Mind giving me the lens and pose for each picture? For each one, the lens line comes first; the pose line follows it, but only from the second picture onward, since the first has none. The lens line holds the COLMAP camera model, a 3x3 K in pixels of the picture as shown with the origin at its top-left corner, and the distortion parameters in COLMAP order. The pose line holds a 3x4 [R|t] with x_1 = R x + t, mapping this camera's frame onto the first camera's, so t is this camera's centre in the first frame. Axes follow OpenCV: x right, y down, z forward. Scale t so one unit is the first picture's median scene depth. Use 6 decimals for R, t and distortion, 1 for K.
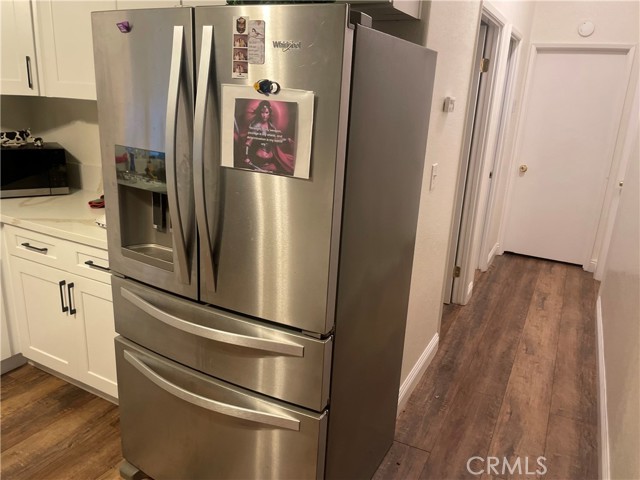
lens RADIAL K [[481.8, 0, 318.7], [0, 481.8, 235.2], [0, 0, 1]] dist [0.080158, -0.107072]
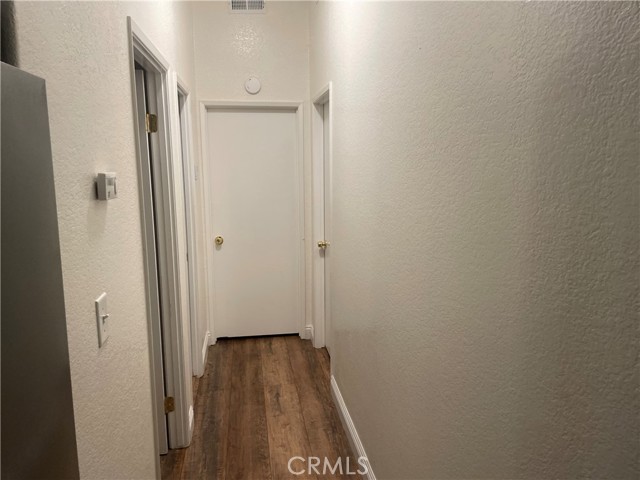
lens RADIAL K [[481.8, 0, 317.5], [0, 481.8, 238.8], [0, 0, 1]] dist [0.080158, -0.107072]
pose [[0.801725, -0.145834, 0.579629, 0.074451], [0.209994, 0.976679, -0.044726, -0.076493], [-0.559589, 0.157577, 0.813652, 0.241578]]
